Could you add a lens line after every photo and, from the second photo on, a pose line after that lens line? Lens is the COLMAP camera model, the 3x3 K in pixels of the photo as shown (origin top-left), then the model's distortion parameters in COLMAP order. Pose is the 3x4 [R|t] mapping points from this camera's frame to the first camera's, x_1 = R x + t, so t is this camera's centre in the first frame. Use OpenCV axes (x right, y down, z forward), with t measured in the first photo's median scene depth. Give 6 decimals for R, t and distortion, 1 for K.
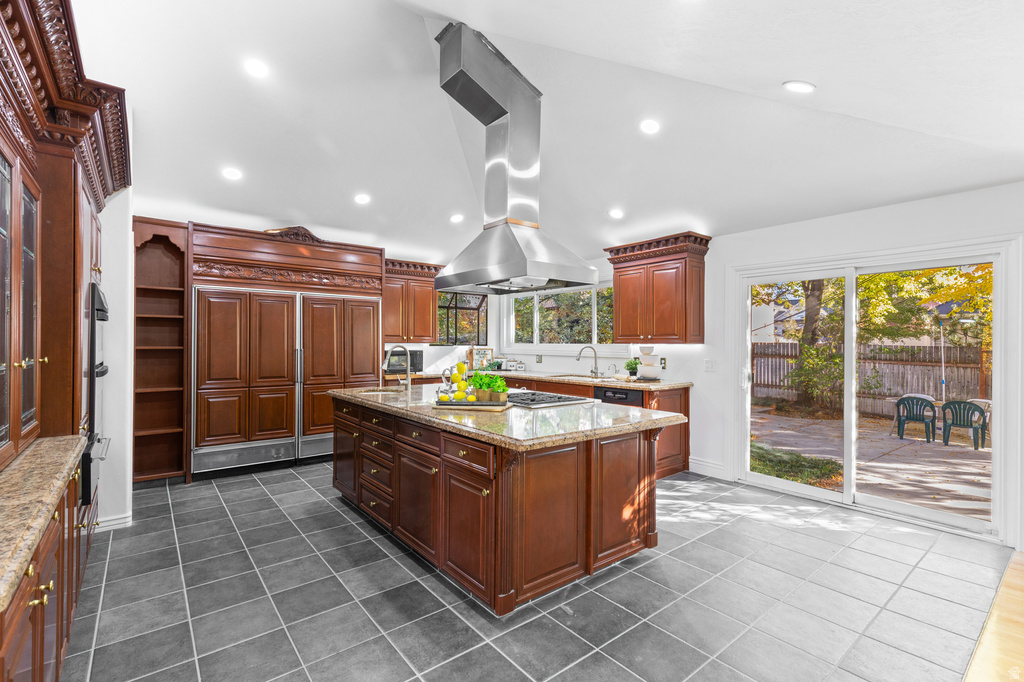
lens RADIAL K [[462.4, 0, 514.8], [0, 462.4, 343.1], [0, 0, 1]] dist [0.005345, -0.000965]
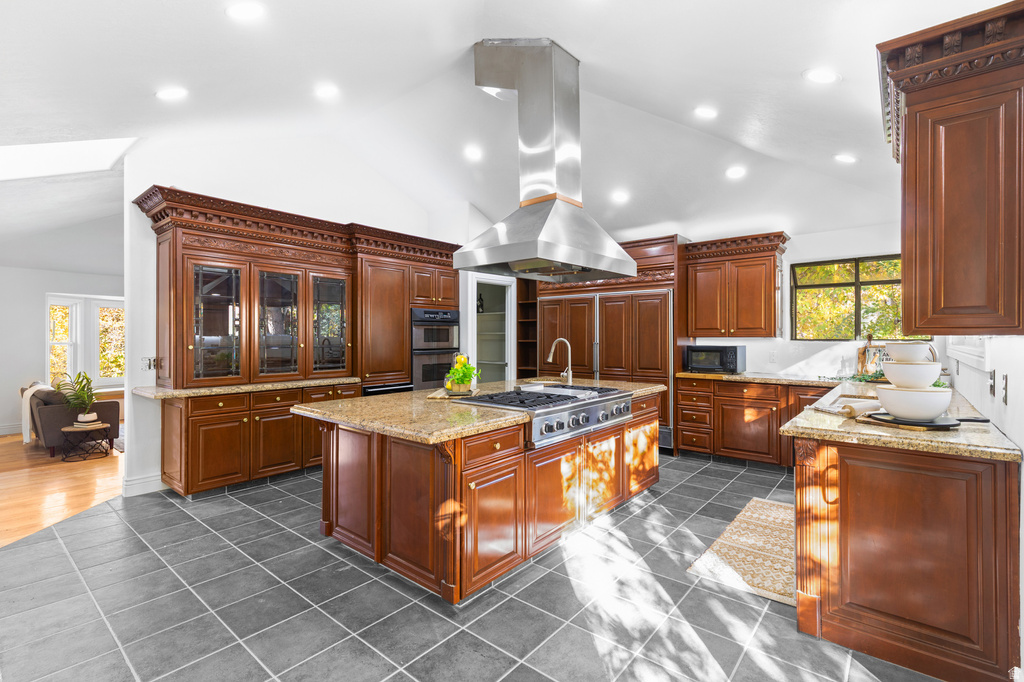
lens RADIAL K [[462.4, 0, 506.7], [0, 462.4, 339.7], [0, 0, 1]] dist [0.005345, -0.000965]
pose [[0.194237, 0.001347, -0.980954, 0.837801], [0.000634, 0.999999, 0.001498, 0.003981], [0.980954, -0.000913, 0.194236, 0.745090]]
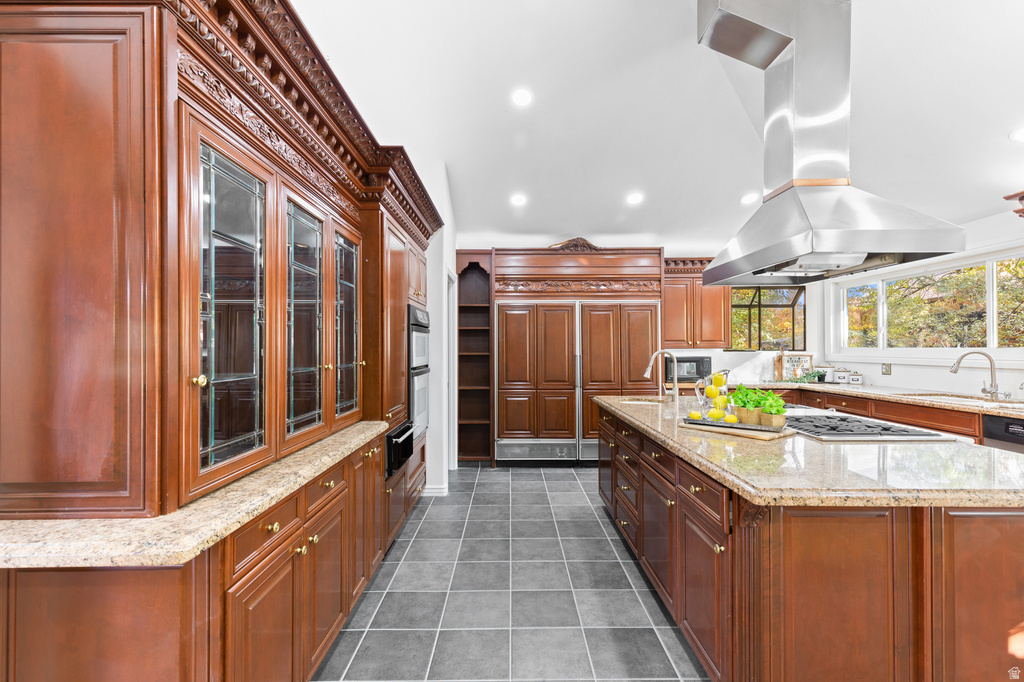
lens RADIAL K [[462.4, 0, 507.9], [0, 462.4, 344.4], [0, 0, 1]] dist [0.005345, -0.000965]
pose [[0.781879, -0.011962, -0.623315, 0.080252], [0.006149, 0.999915, -0.011477, -0.000094], [0.623400, 0.005141, 0.781886, 0.115105]]
